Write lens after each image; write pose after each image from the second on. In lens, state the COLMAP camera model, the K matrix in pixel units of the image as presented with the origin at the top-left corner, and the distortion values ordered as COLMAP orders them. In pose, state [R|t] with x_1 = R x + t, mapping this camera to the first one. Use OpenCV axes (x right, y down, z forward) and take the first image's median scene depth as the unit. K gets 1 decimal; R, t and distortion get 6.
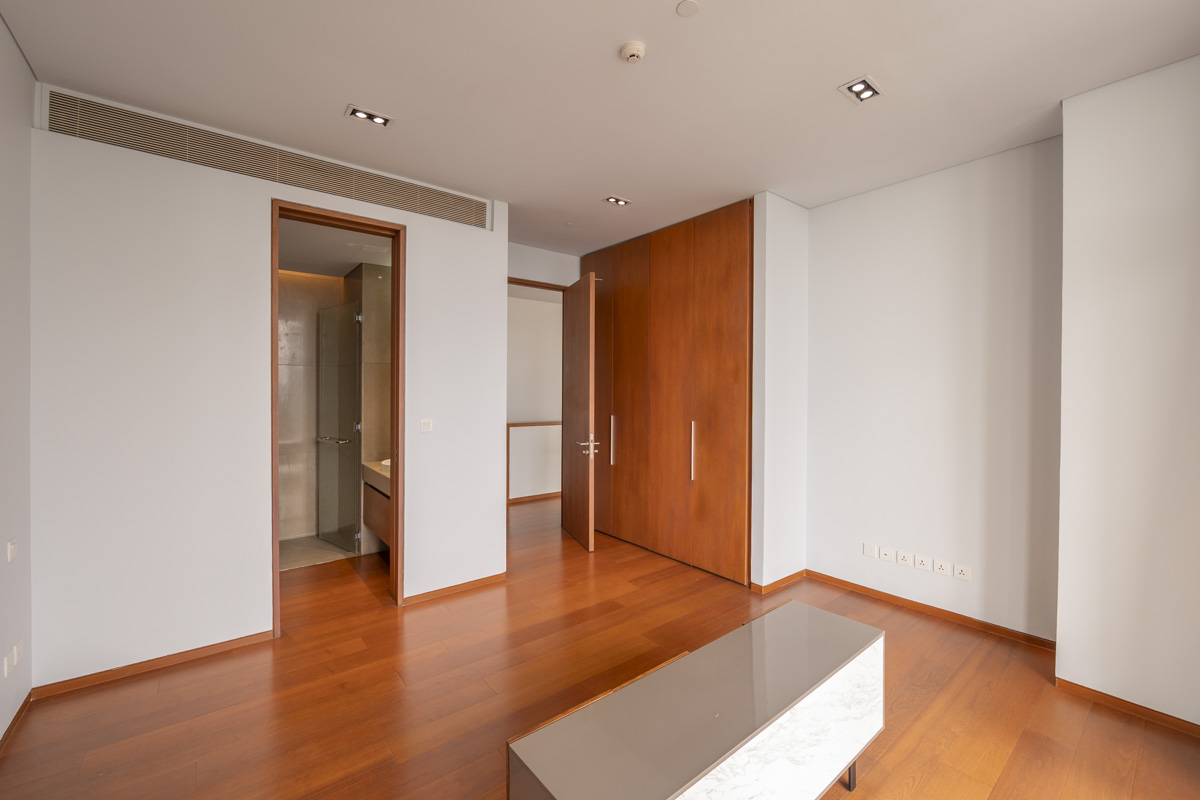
lens RADIAL K [[487.6, 0, 599.6], [0, 487.6, 396.1], [0, 0, 1]] dist [-0.012123, 0.000140]
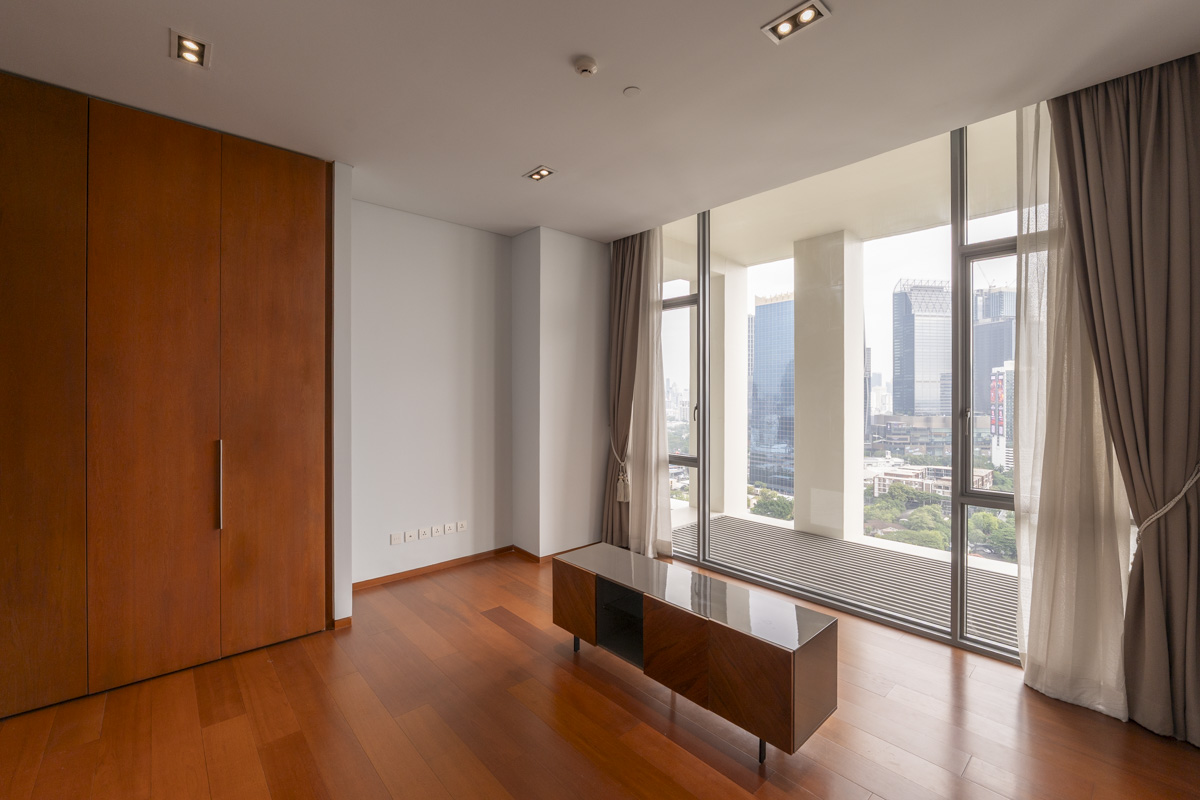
lens RADIAL K [[498.4, 0, 597.4], [0, 498.4, 393.6], [0, 0, 1]] dist [-0.012993, 0.000045]
pose [[-0.050896, -0.005063, 0.998691, -0.540547], [0.011143, 0.999922, 0.005637, -0.009199], [-0.998642, 0.011415, -0.050836, 0.563988]]
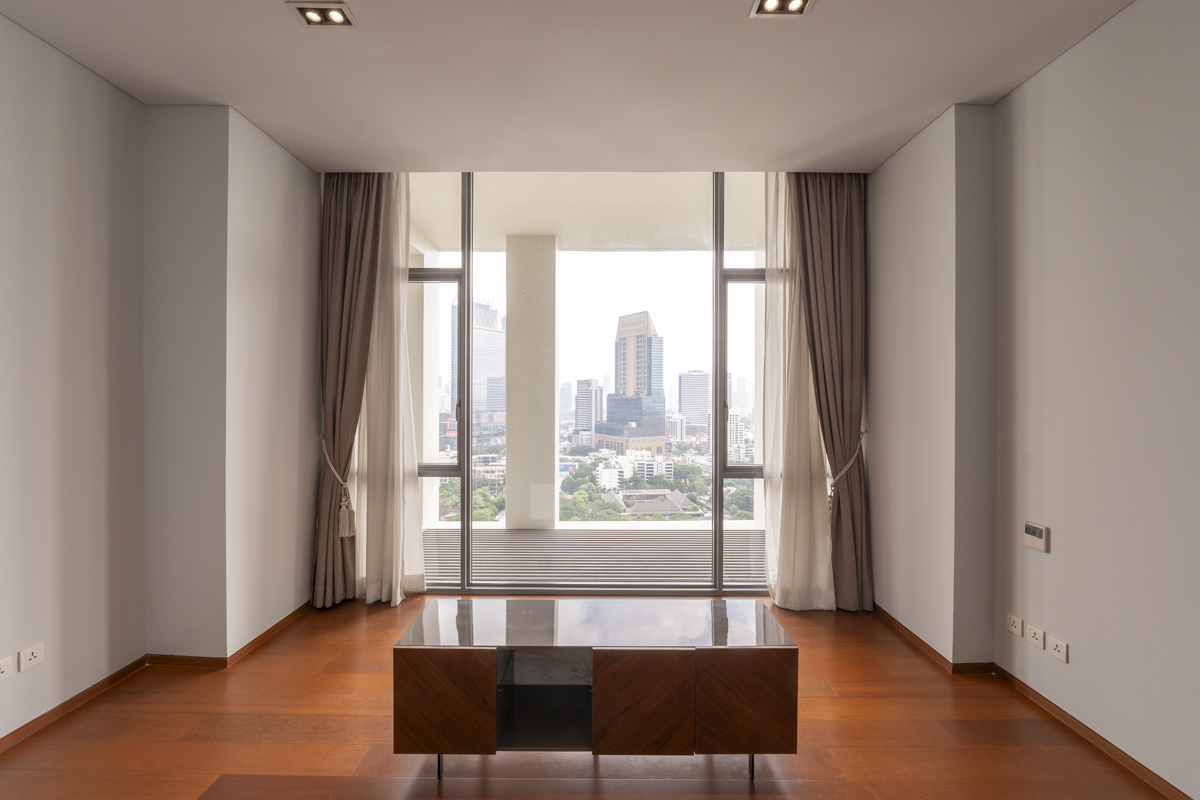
lens RADIAL K [[487.6, 0, 599.6], [0, 487.6, 396.1], [0, 0, 1]] dist [-0.012123, 0.000140]
pose [[-0.773862, -0.008720, 0.633294, -0.209624], [0.001094, 0.999885, 0.015104, 0.001302], [-0.633353, 0.012381, -0.773764, 0.828571]]
